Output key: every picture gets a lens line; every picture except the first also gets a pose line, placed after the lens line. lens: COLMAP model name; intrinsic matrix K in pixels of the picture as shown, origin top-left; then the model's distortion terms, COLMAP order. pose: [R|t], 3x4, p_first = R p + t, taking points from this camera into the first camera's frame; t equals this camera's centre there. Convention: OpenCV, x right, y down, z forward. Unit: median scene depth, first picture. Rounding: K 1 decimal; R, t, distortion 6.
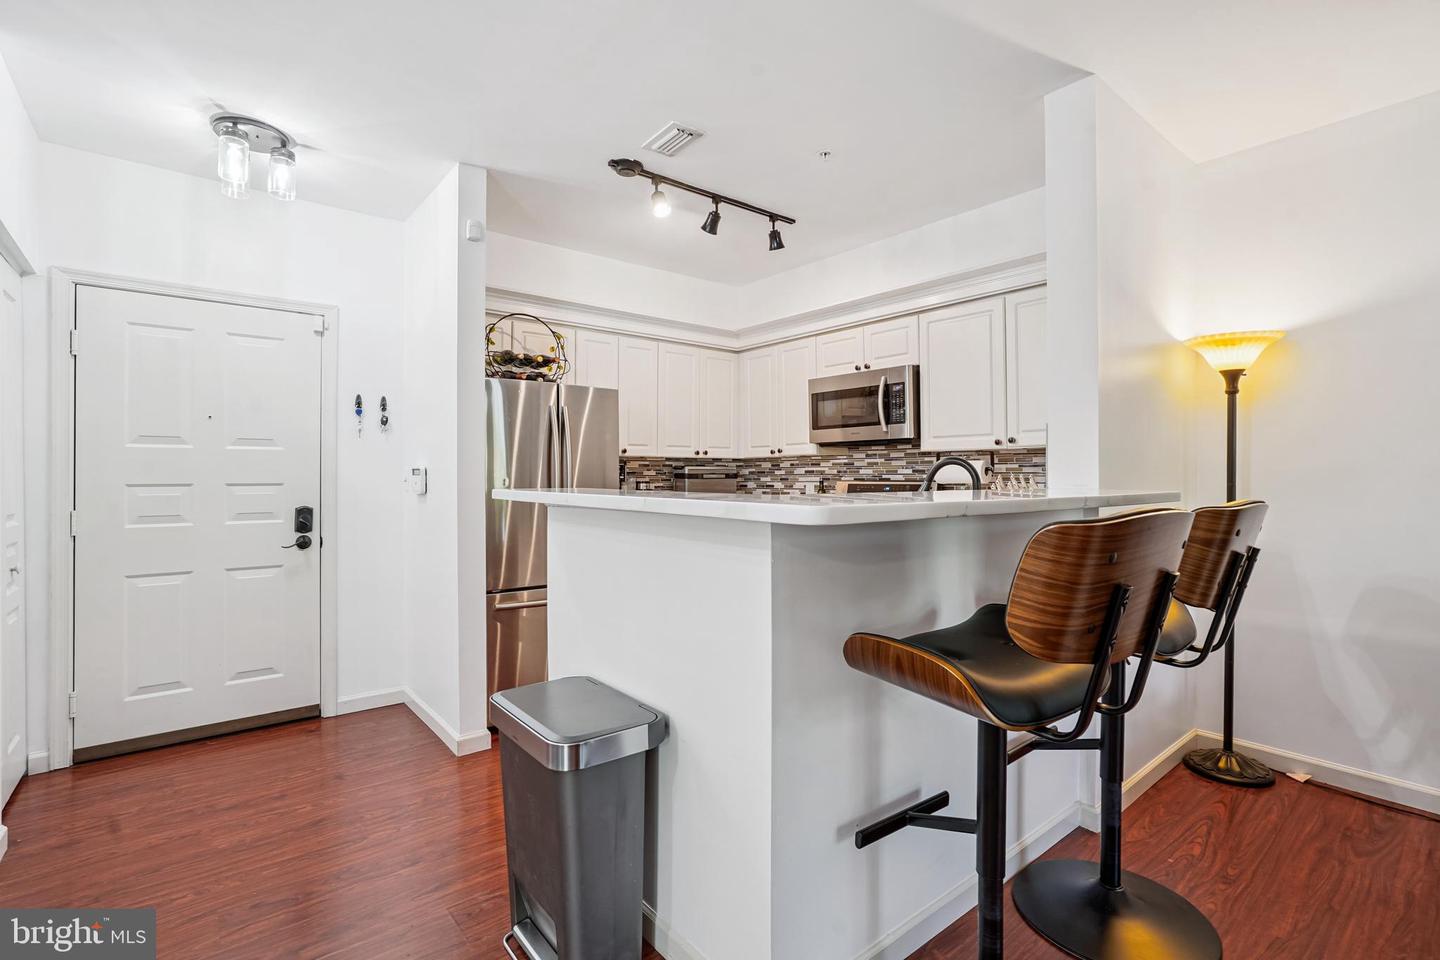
lens RADIAL K [[672.6, 0, 718.8], [0, 672.6, 471.5], [0, 0, 1]] dist [-0.041096, 0.019621]
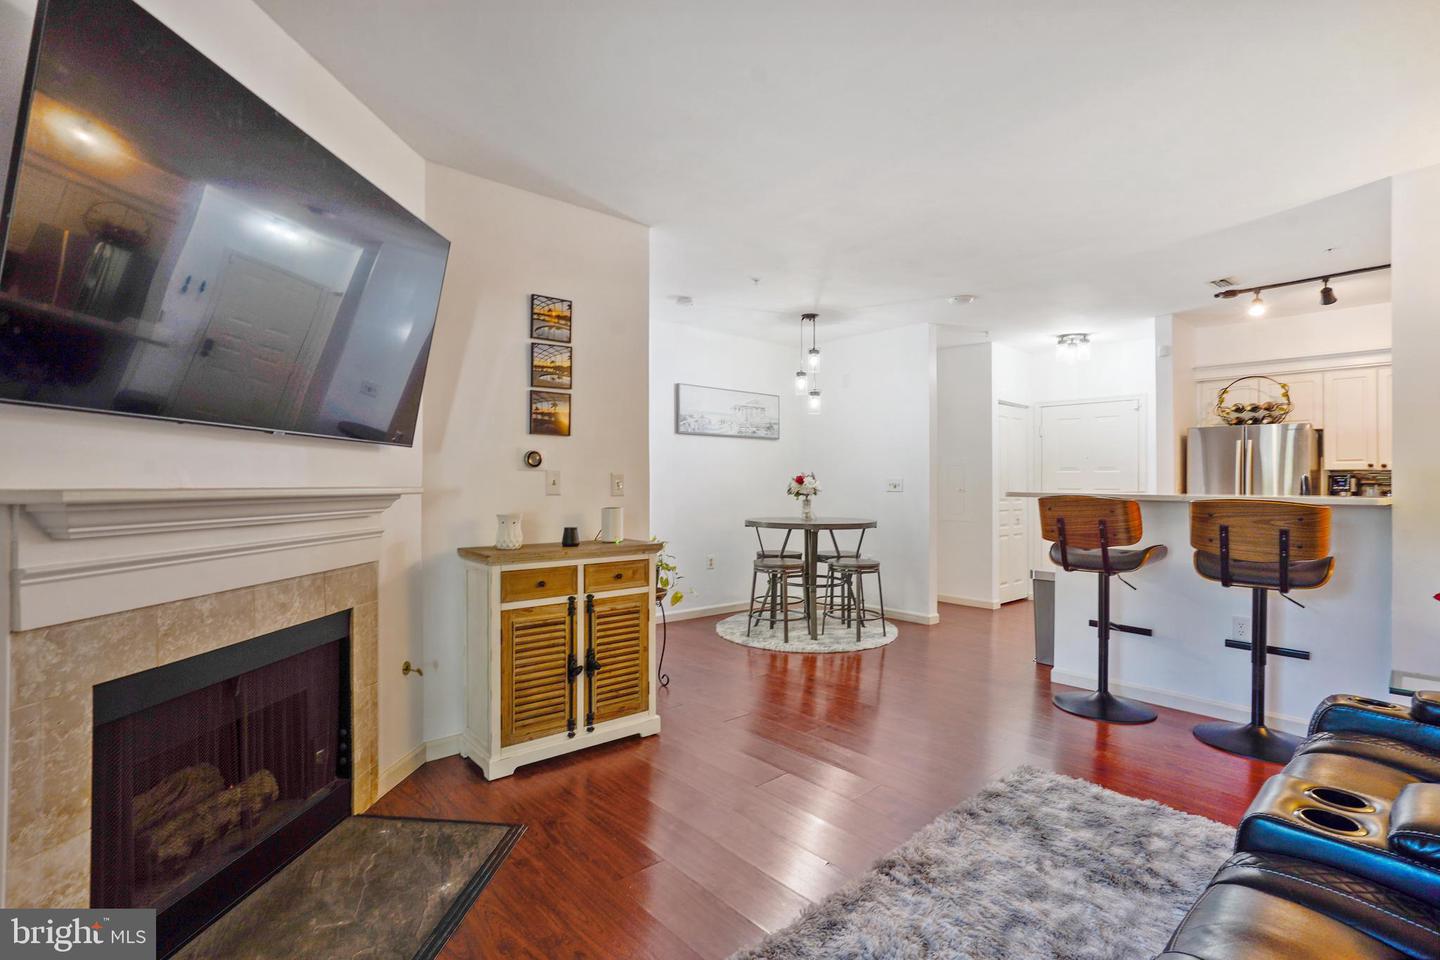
lens RADIAL K [[672.6, 0, 719.2], [0, 672.6, 478.8], [0, 0, 1]] dist [-0.041096, 0.019621]
pose [[0.035286, -0.004714, -0.999366, 1.199434], [-0.001922, 0.999987, -0.004785, -0.000875], [0.999375, 0.002090, 0.035277, -0.237298]]
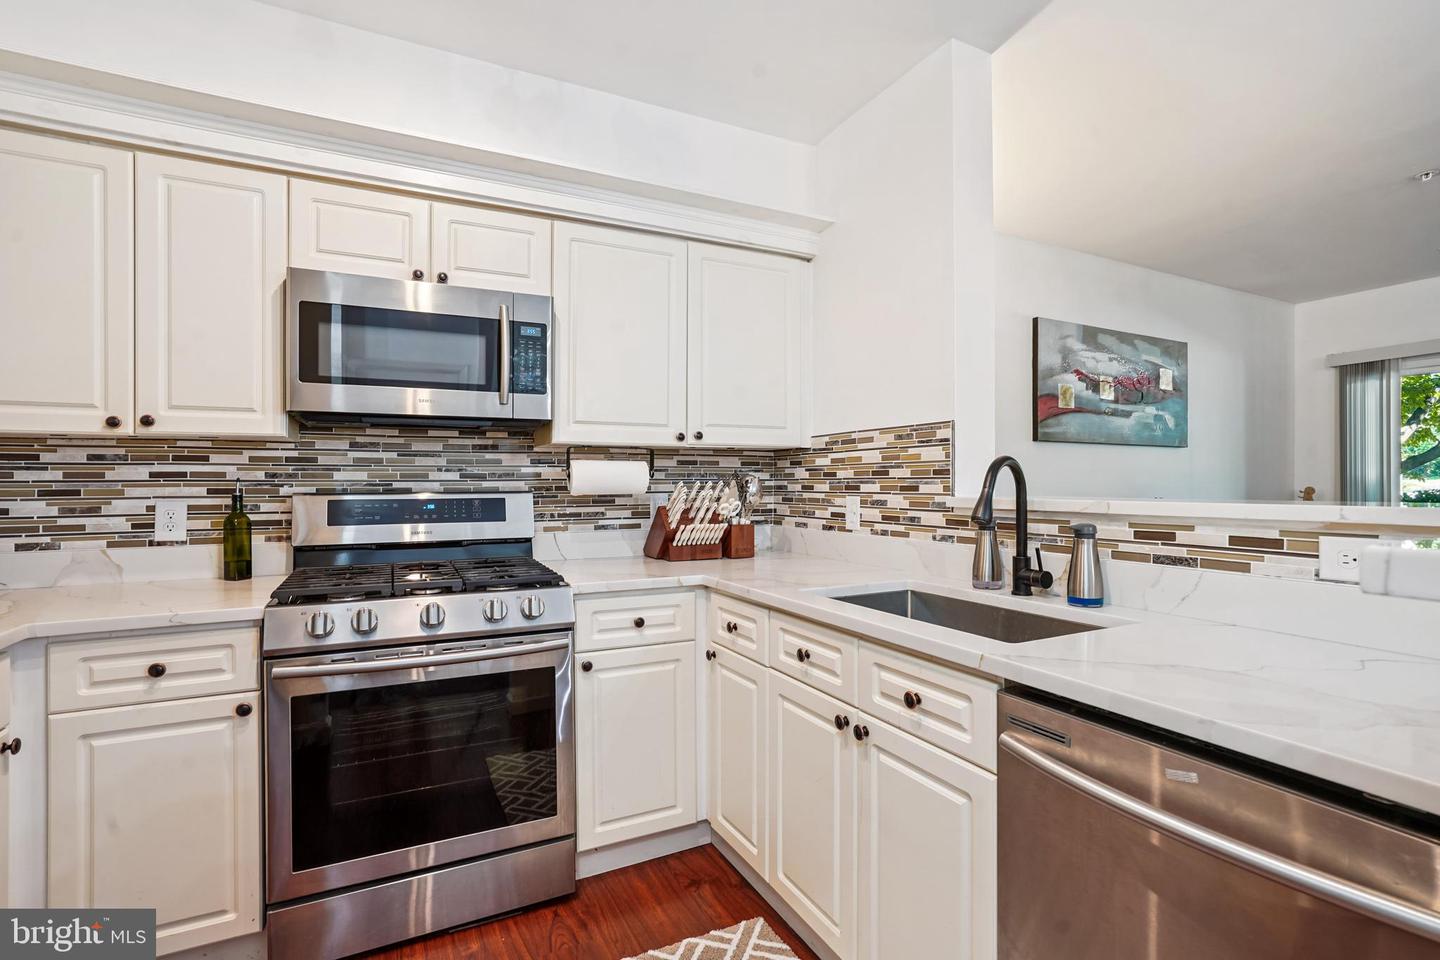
lens RADIAL K [[672.6, 0, 713.0], [0, 672.6, 479.4], [0, 0, 1]] dist [-0.041096, 0.019621]
pose [[0.215189, 0.005501, 0.976557, -0.289126], [-0.003443, 0.999982, -0.004874, 0.005932], [-0.976566, -0.002314, 0.215205, 0.783967]]
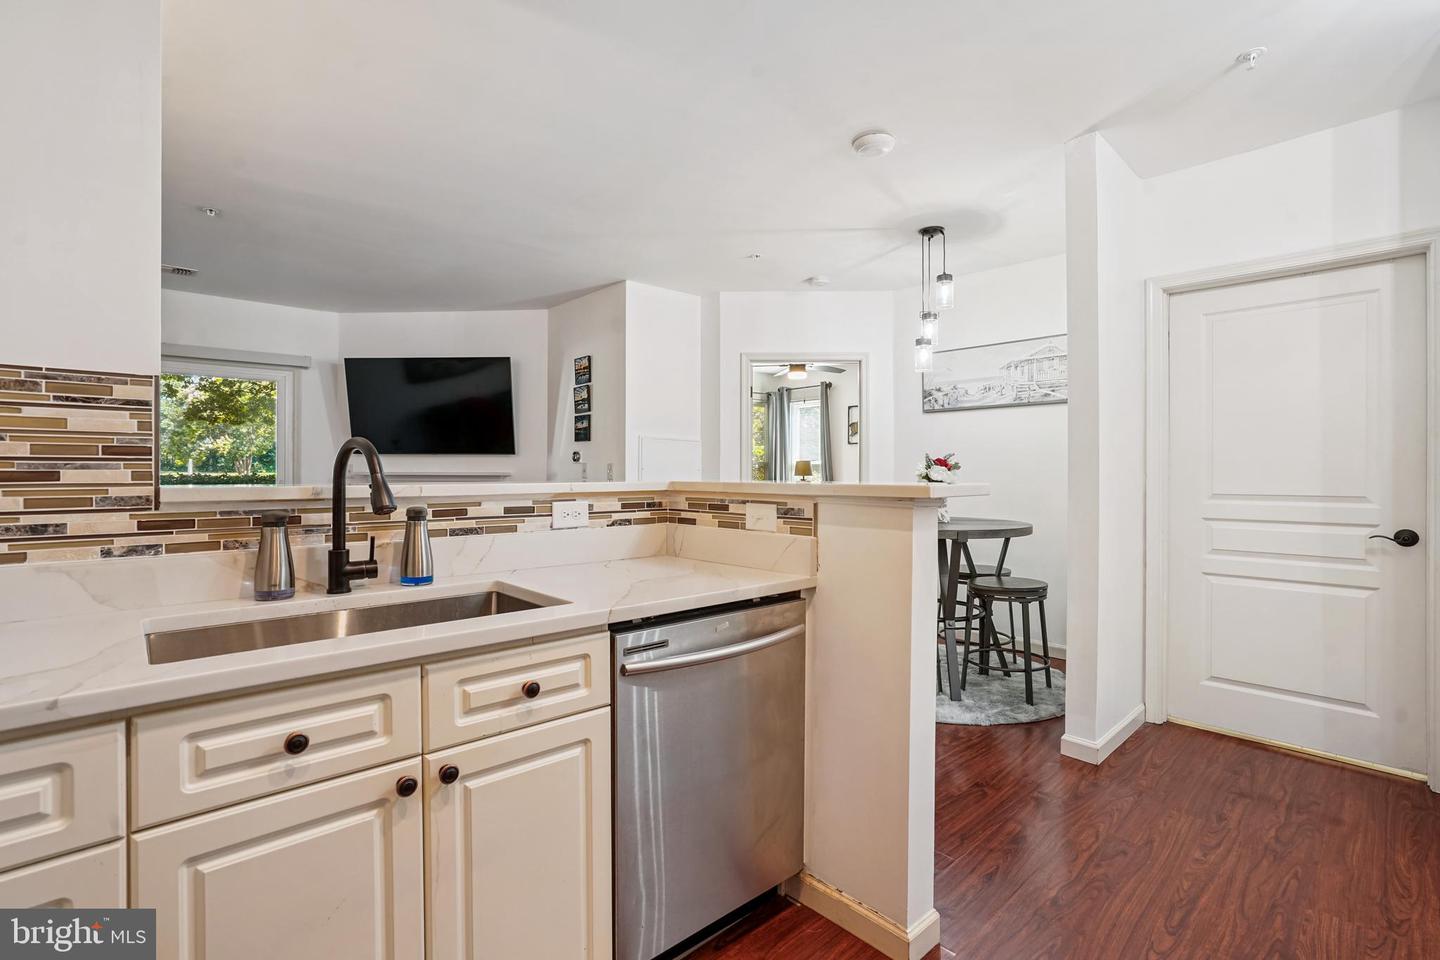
lens RADIAL K [[672.6, 0, 719.2], [0, 672.6, 473.0], [0, 0, 1]] dist [-0.041096, 0.019621]
pose [[-0.997649, -0.000391, -0.068535, 0.030086], [-0.000238, 0.999997, -0.002246, 0.009757], [0.068536, -0.002225, -0.997646, 1.135000]]
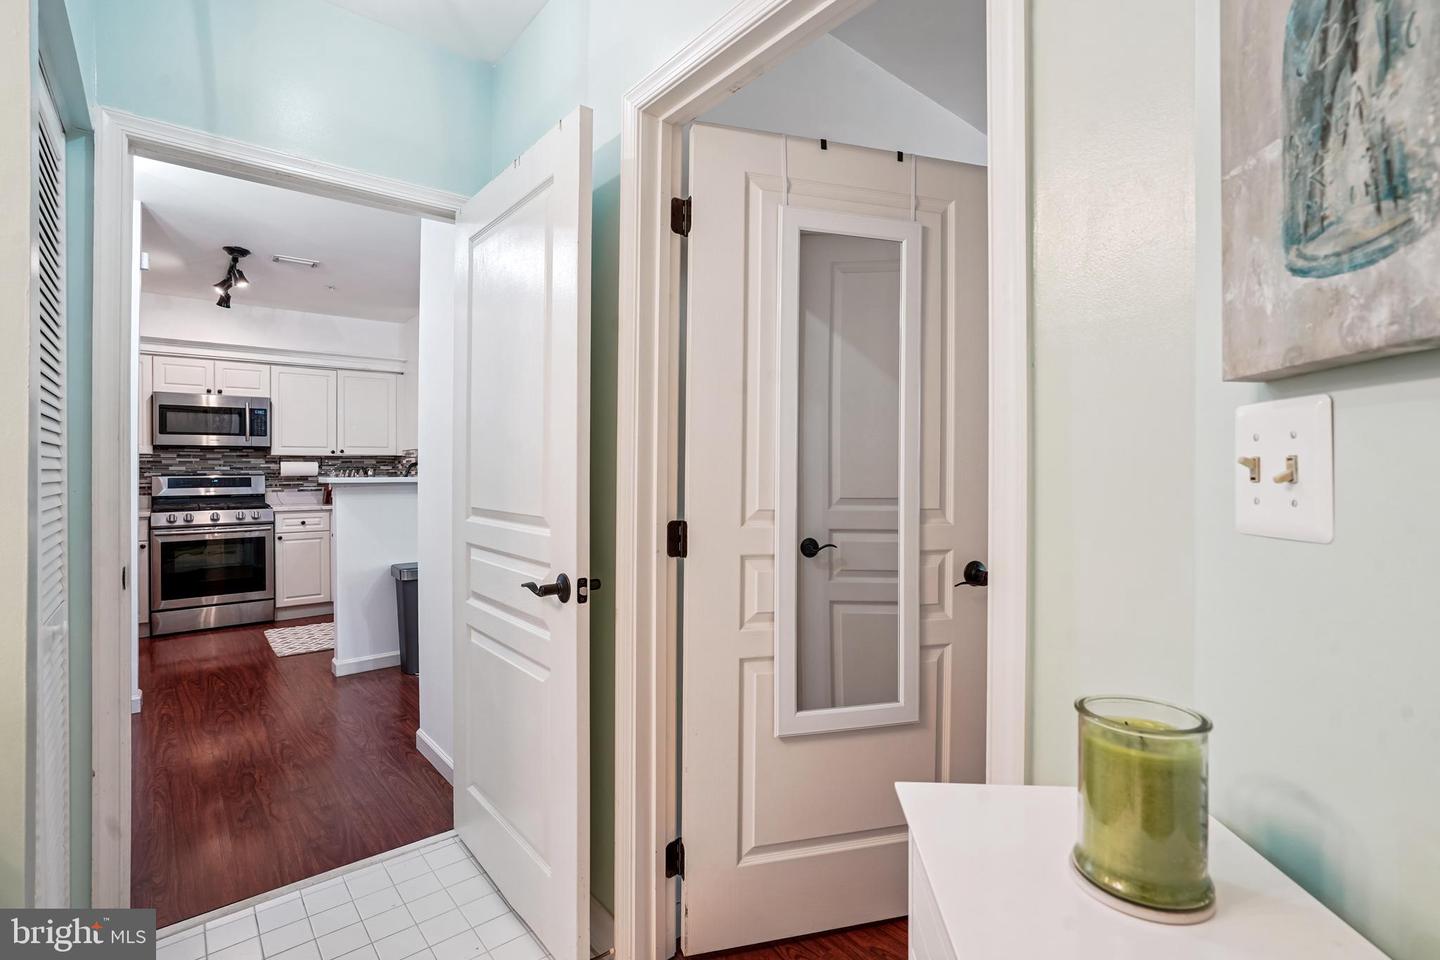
lens RADIAL K [[672.6, 0, 722.3], [0, 672.6, 472.4], [0, 0, 1]] dist [-0.041096, 0.019621]
pose [[-0.021185, -0.003912, 0.999768, -1.335436], [-0.003512, 0.999986, 0.003838, -0.000100], [-0.999769, -0.003430, -0.021198, 0.002039]]
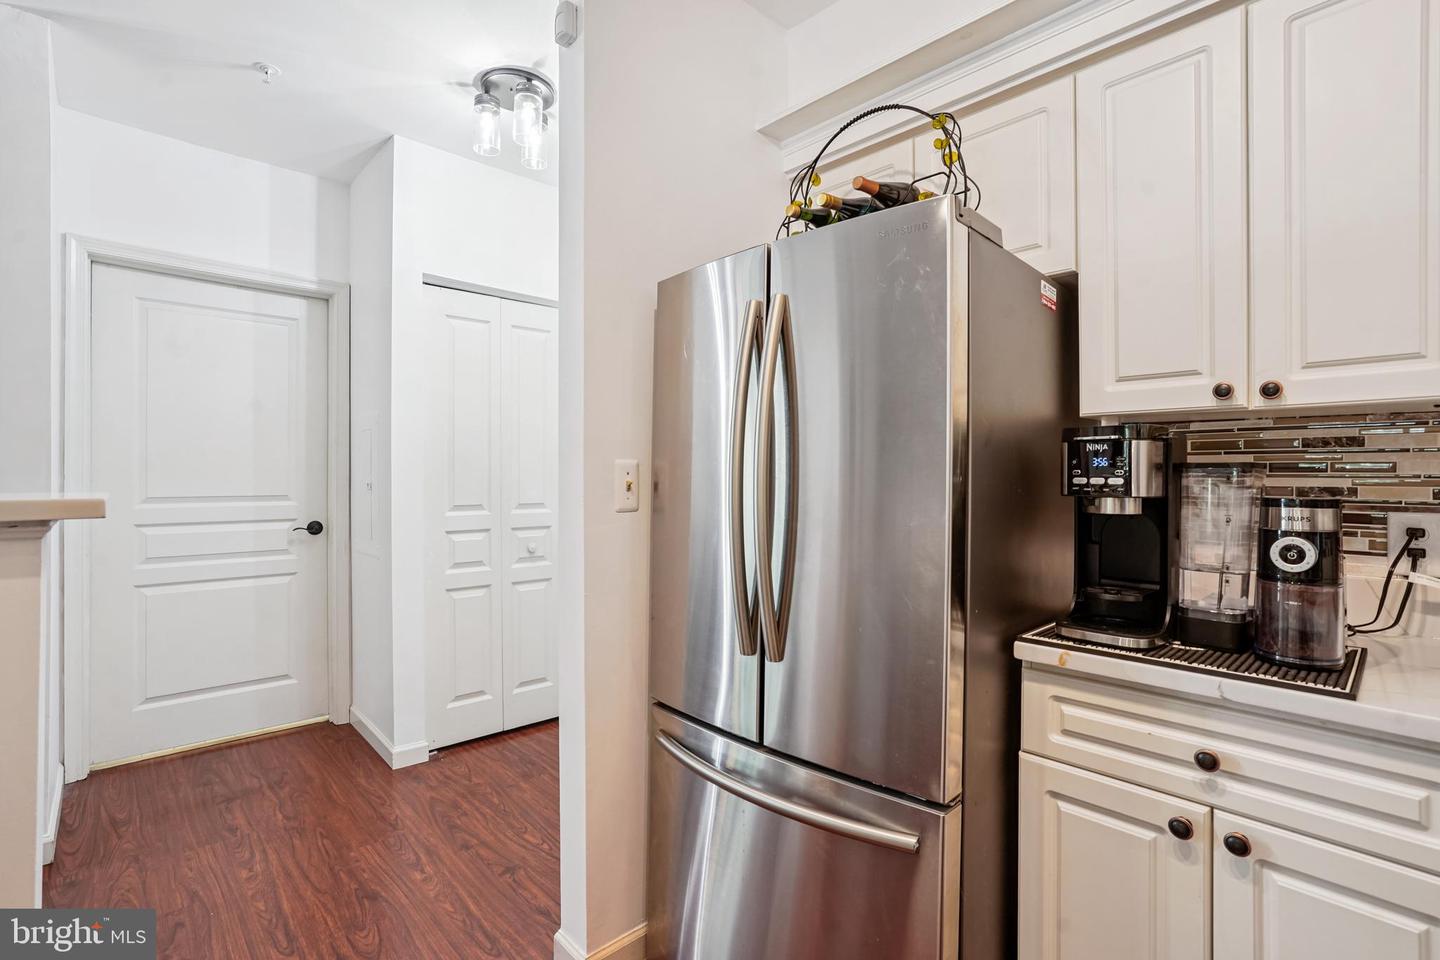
lens RADIAL K [[672.6, 0, 715.8], [0, 672.6, 473.0], [0, 0, 1]] dist [-0.041096, 0.019621]
pose [[0.062654, -0.000686, -0.998035, 0.156139], [-0.000170, 1.000000, -0.000698, 0.006049], [0.998035, 0.000214, 0.062654, 0.937032]]
